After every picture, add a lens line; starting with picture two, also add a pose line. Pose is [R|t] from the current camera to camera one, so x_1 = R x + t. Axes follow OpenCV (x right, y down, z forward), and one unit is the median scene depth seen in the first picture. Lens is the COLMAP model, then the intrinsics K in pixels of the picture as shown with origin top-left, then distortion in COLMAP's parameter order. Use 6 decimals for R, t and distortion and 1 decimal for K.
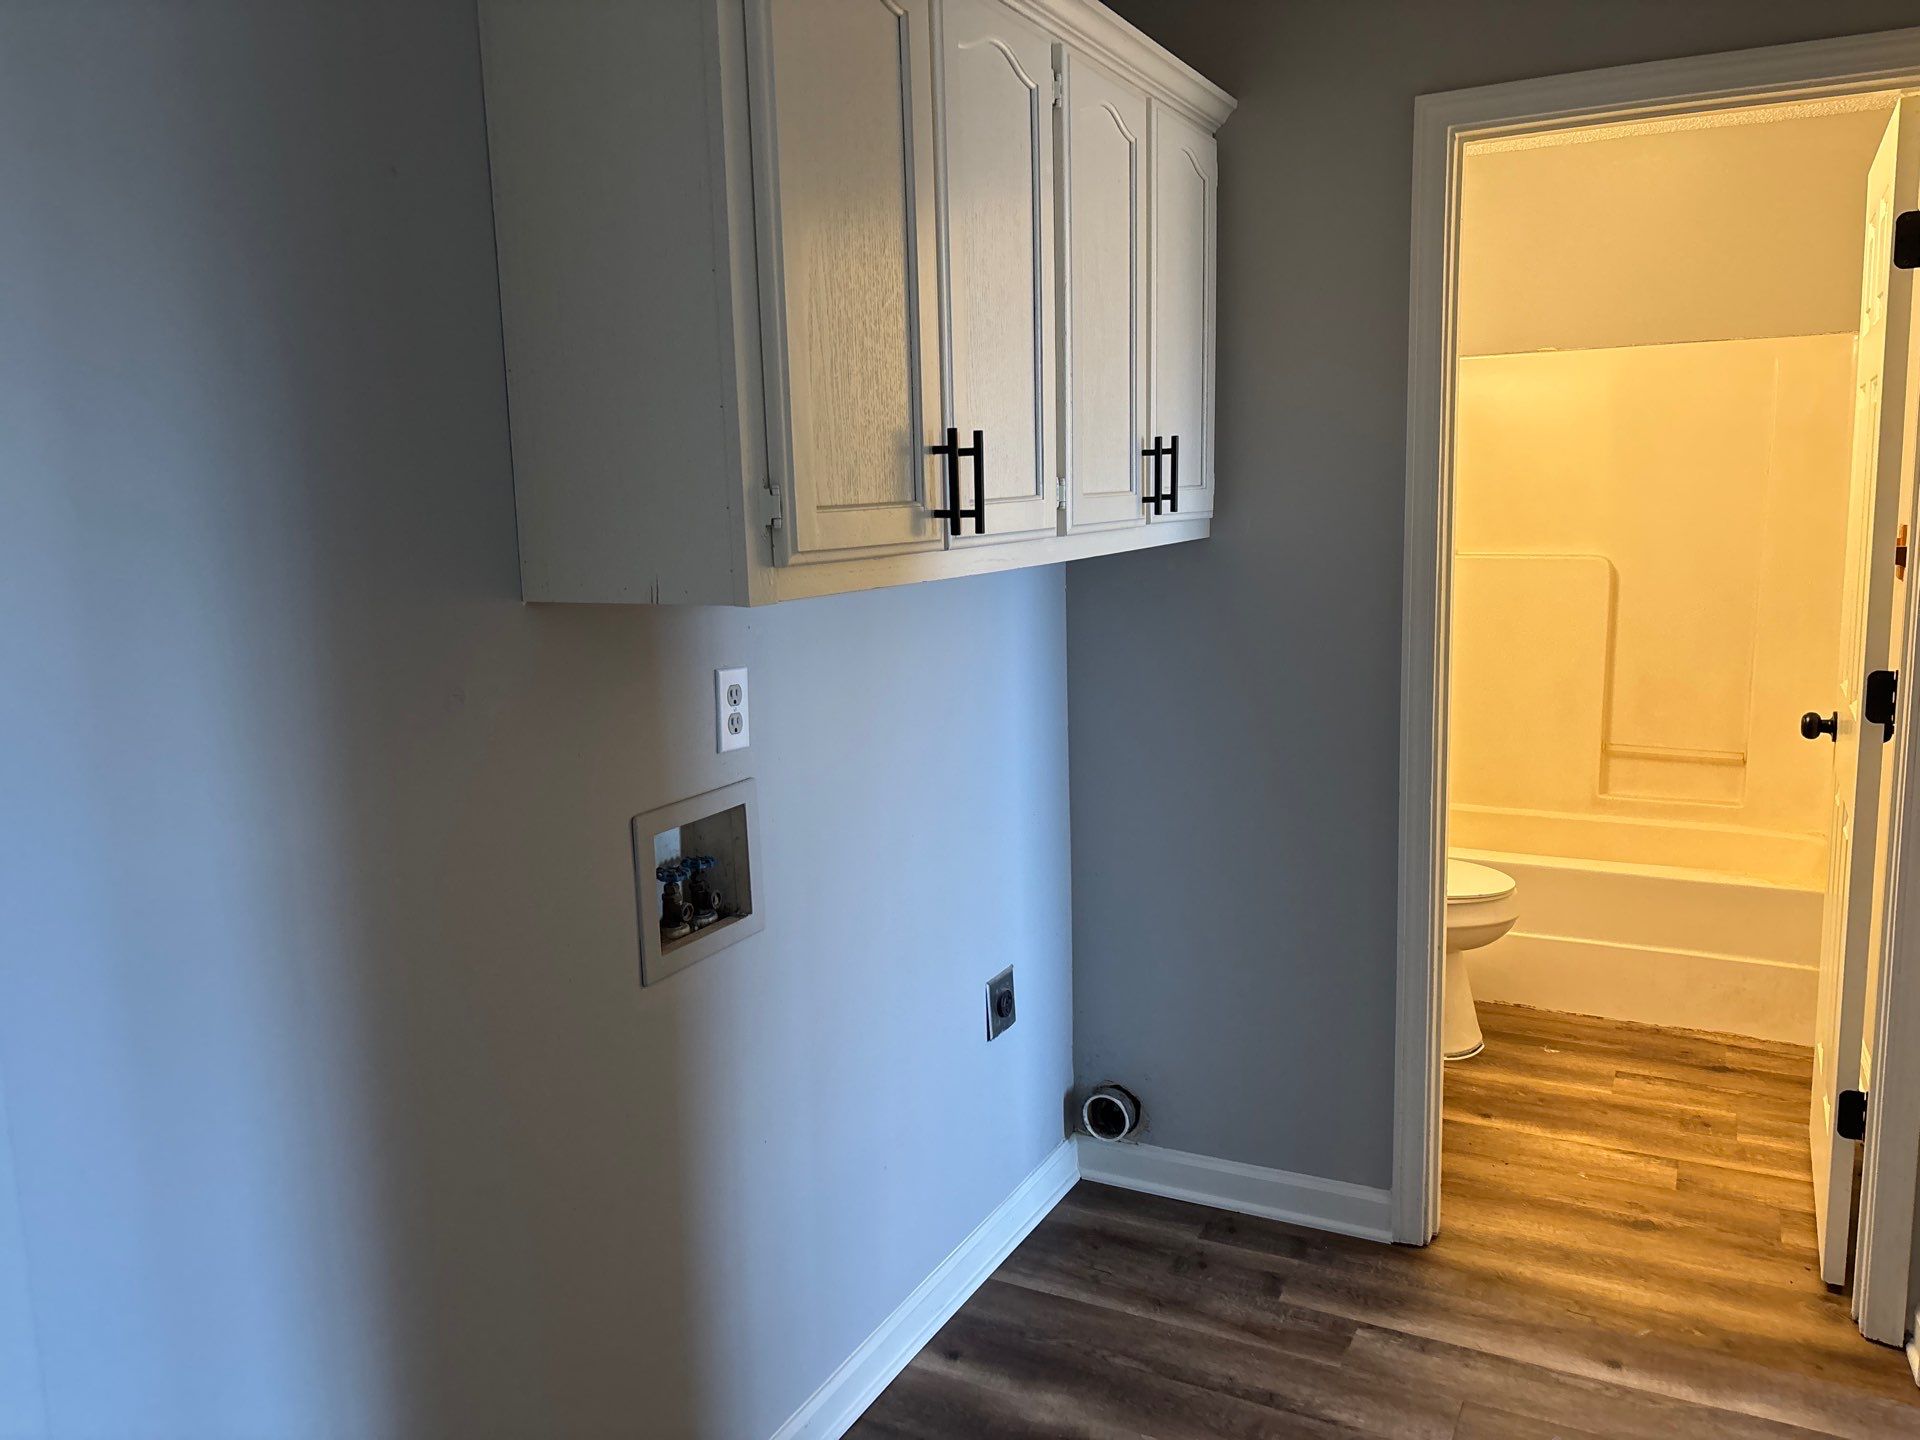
lens RADIAL K [[1435.5, 0, 960.0], [0, 1435.5, 720.0], [0, 0, 1]] dist [0.001435, 0.000423]
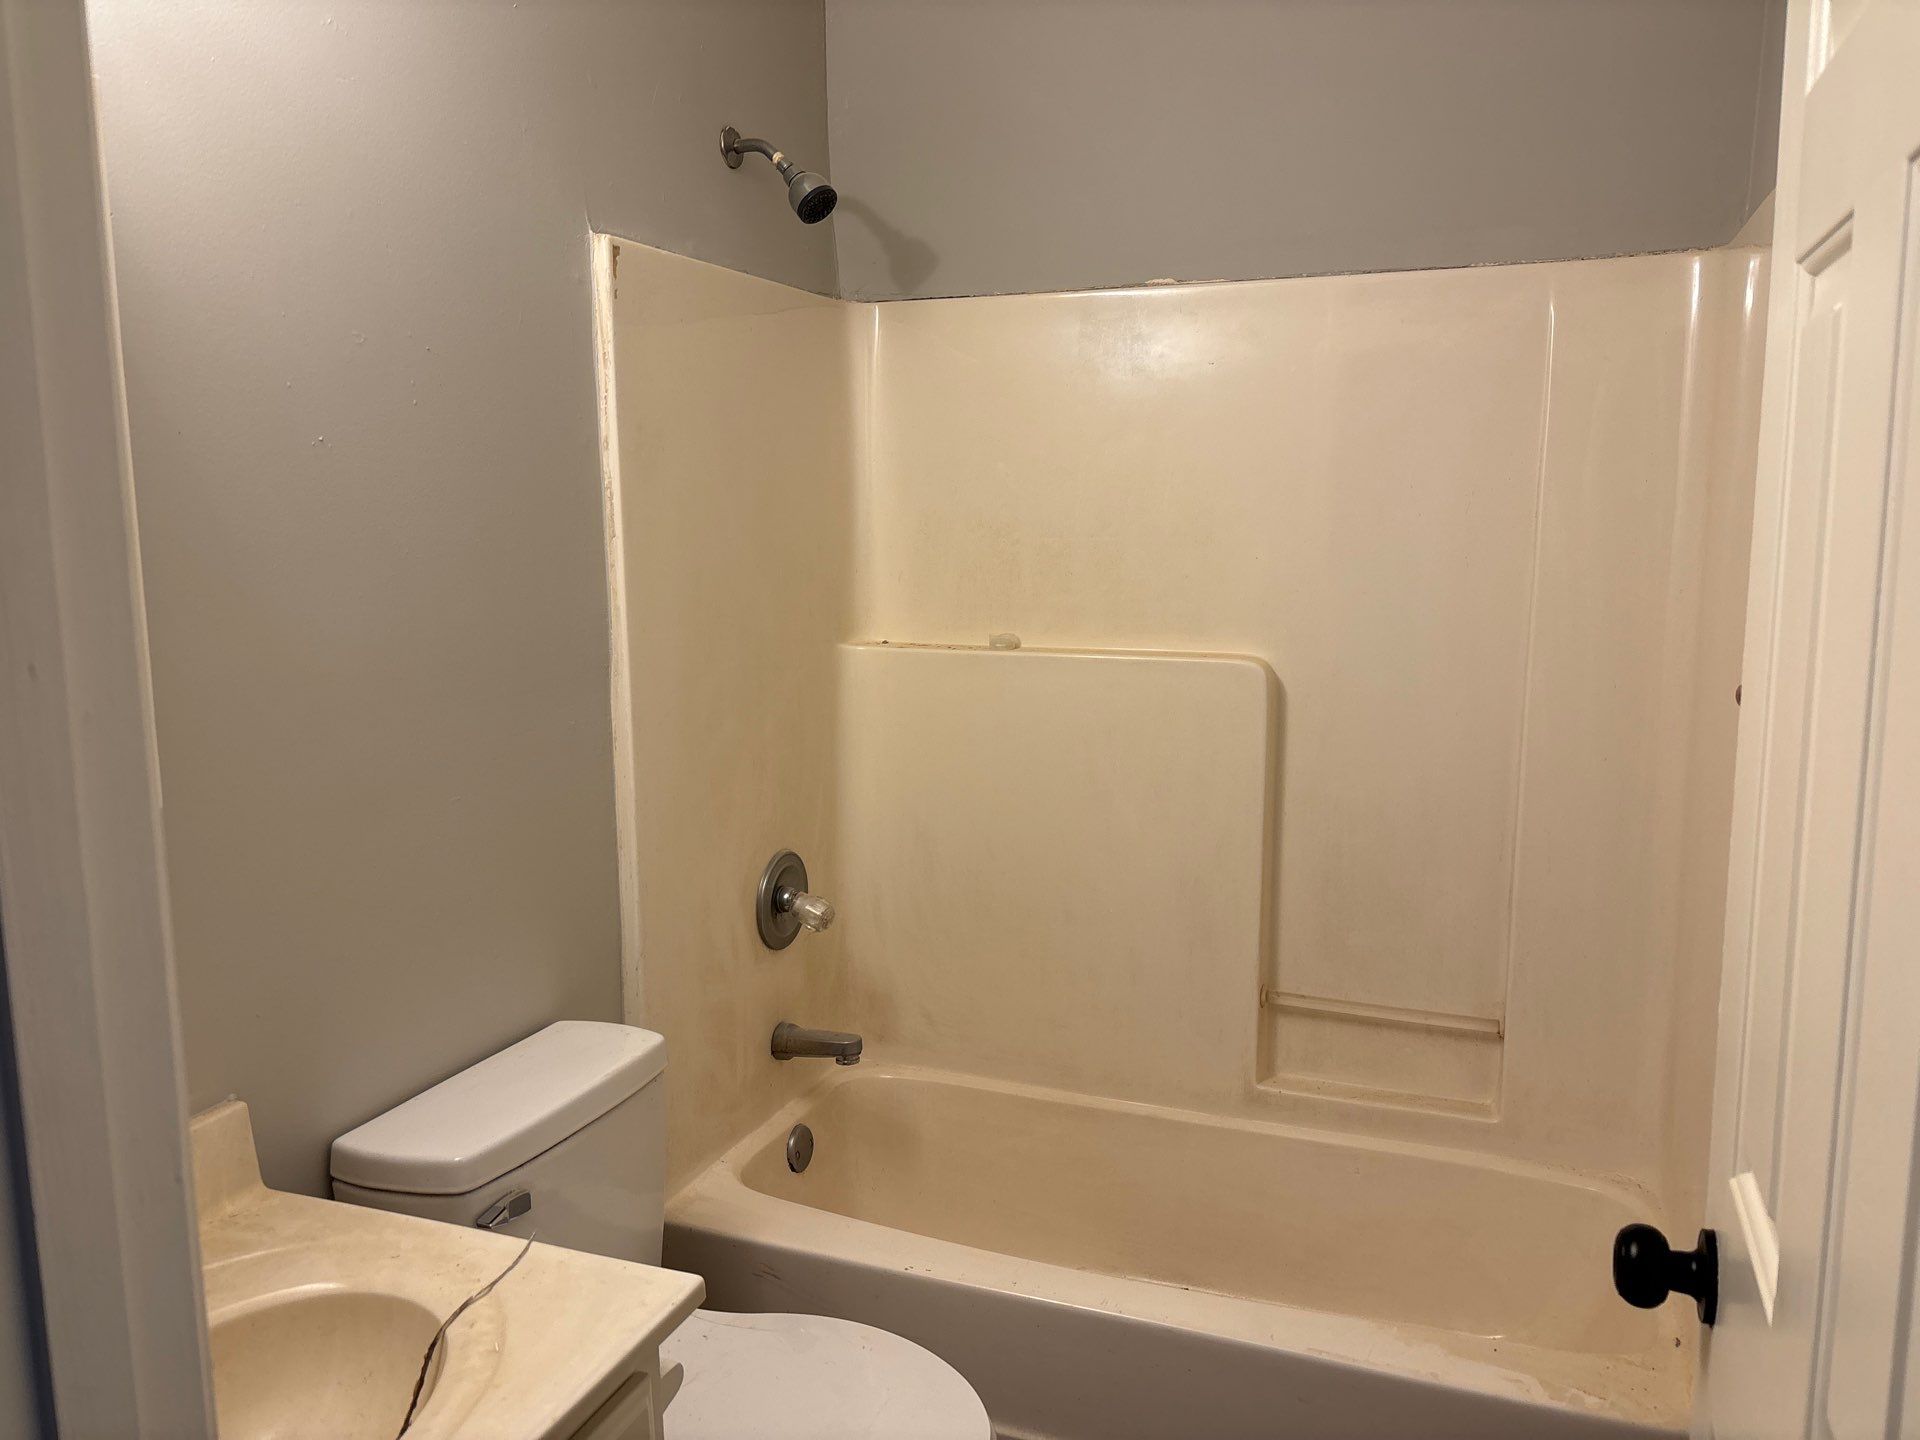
lens RADIAL K [[1435.5, 0, 960.0], [0, 1435.5, 720.0], [0, 0, 1]] dist [0.001435, 0.000423]
pose [[0.992906, 0.003494, 0.118848, 0.267224], [-0.001406, 0.999843, -0.017649, -0.080605], [-0.118891, 0.017357, 0.992756, 0.463434]]
